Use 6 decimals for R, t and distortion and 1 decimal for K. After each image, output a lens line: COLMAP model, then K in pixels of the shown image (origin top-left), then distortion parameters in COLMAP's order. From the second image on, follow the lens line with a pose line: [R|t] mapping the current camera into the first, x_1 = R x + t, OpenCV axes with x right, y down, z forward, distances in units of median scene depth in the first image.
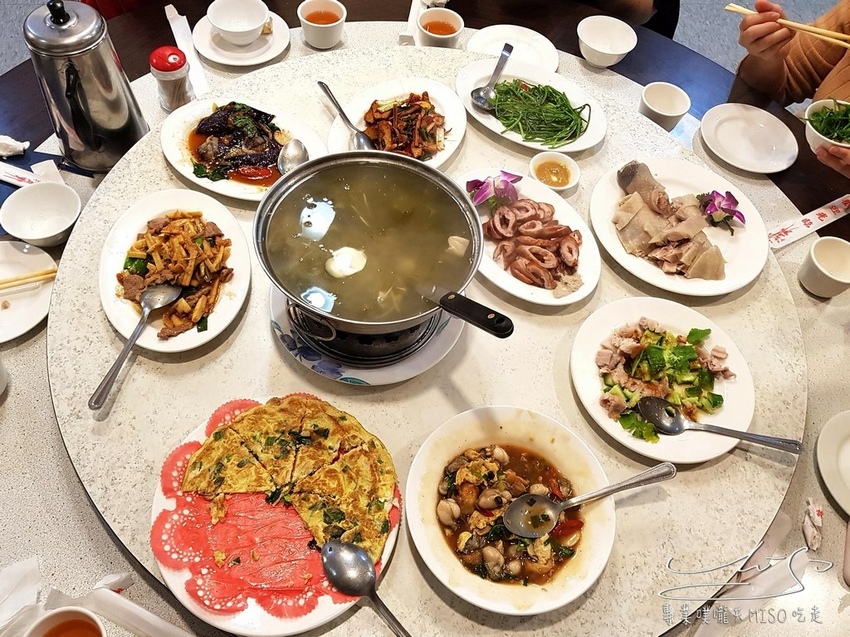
lens RADIAL K [[649.9, 0, 425.0], [0, 649.9, 318.5], [0, 0, 1]] dist [-0.031623, 0.000296]
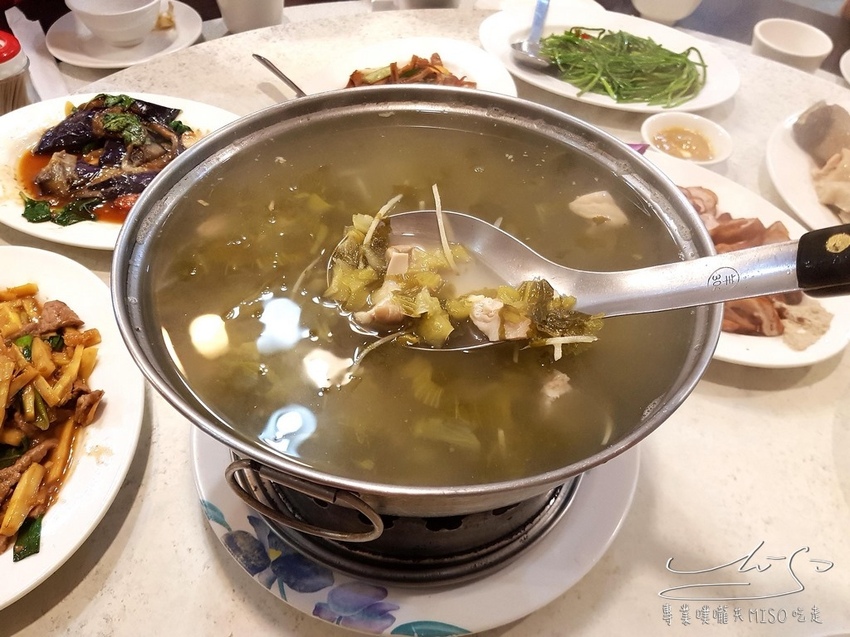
lens RADIAL K [[649.9, 0, 425.0], [0, 649.9, 318.5], [0, 0, 1]] dist [-0.031623, 0.000296]
pose [[0.987248, -0.144157, 0.067527, -0.098331], [0.153168, 0.975769, -0.156249, -0.022295], [-0.043366, 0.164599, 0.985407, 0.527205]]
